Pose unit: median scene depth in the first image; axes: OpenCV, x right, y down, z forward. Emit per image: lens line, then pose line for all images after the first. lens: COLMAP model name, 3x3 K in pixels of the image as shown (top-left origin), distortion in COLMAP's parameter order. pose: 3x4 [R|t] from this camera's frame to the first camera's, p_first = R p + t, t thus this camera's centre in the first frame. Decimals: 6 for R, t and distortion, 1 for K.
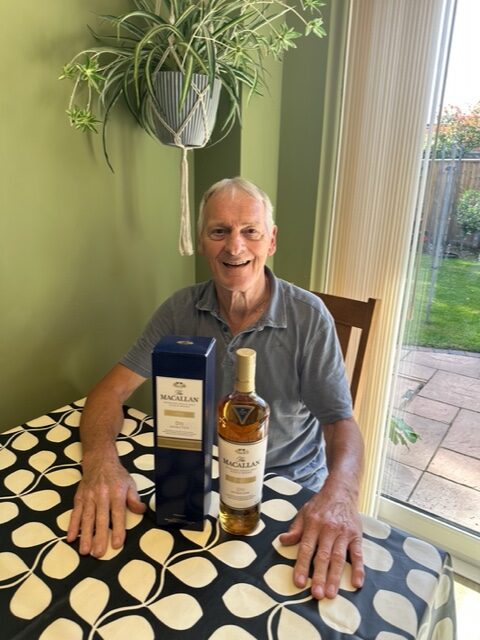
lens RADIAL K [[441.3, 0, 232.7], [0, 441.3, 309.8], [0, 0, 1]] dist [-0.010572, -0.004649]
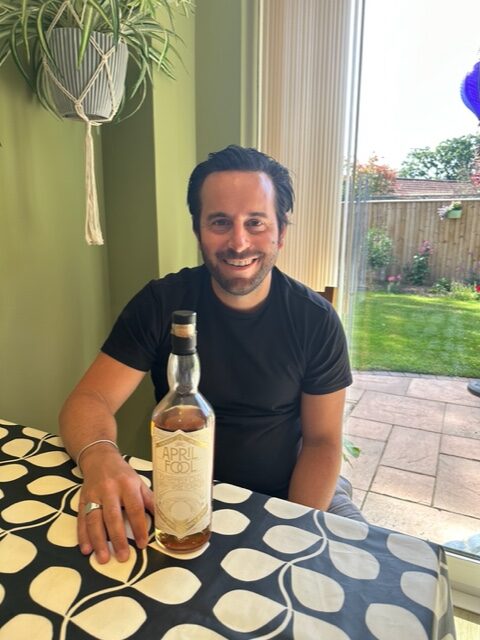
lens RADIAL K [[443.3, 0, 225.0], [0, 443.3, 314.4], [0, 0, 1]] dist [-0.005851, -0.006733]
pose [[0.985569, -0.045708, 0.162987, -0.002822], [0.062286, 0.993226, -0.098097, 0.120866], [-0.157399, 0.106833, 0.981739, 0.146795]]
